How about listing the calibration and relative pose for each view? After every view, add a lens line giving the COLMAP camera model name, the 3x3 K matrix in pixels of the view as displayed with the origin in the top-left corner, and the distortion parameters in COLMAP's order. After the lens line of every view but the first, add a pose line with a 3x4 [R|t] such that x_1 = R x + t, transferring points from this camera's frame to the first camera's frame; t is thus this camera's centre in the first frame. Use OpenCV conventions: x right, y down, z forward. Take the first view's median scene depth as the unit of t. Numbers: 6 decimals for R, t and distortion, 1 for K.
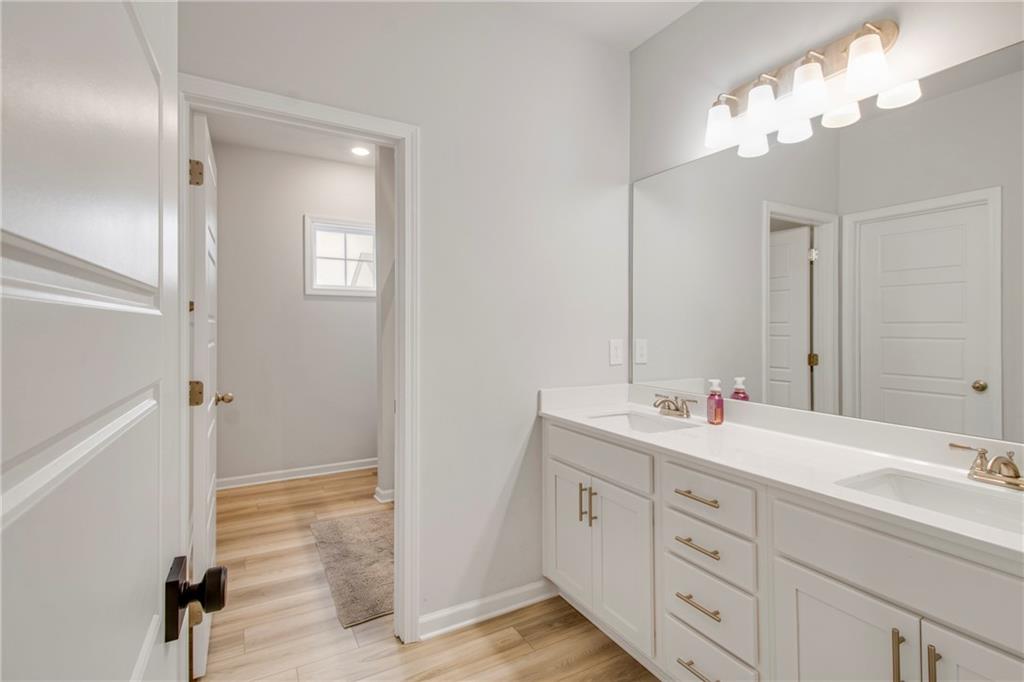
lens RADIAL K [[498.8, 0, 510.9], [0, 498.8, 337.3], [0, 0, 1]] dist [0.001956, 0.000751]
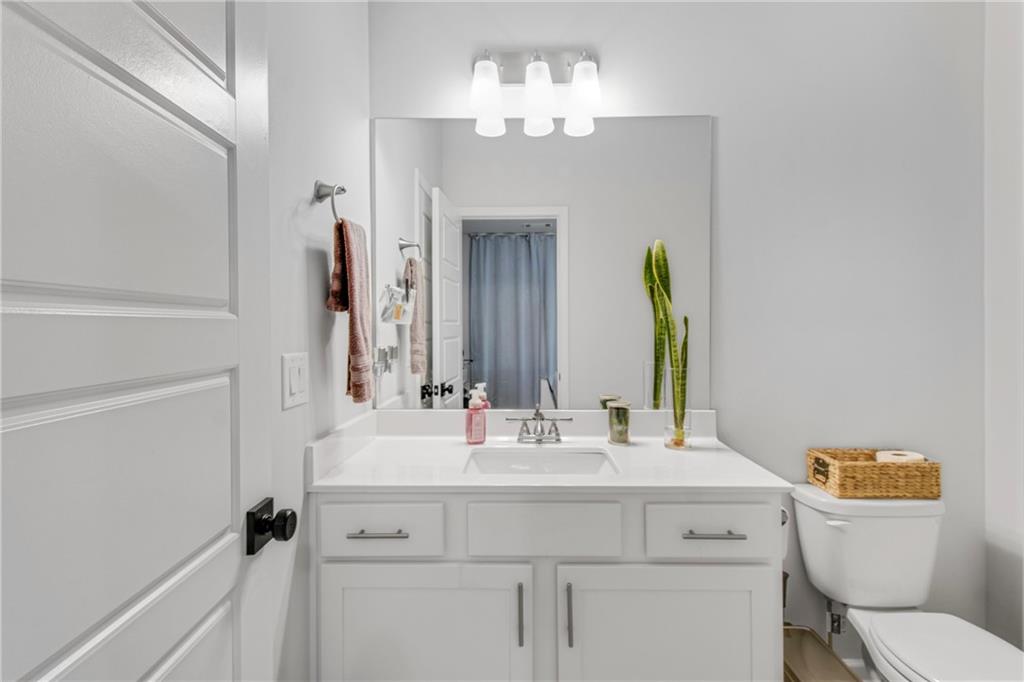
lens RADIAL K [[498.8, 0, 508.5], [0, 498.8, 344.7], [0, 0, 1]] dist [0.001956, 0.000751]
pose [[0.493645, -0.039106, 0.868784, -0.319251], [0.026336, 0.999203, 0.030012, -0.017216], [-0.869265, 0.008065, 0.494281, 0.573106]]
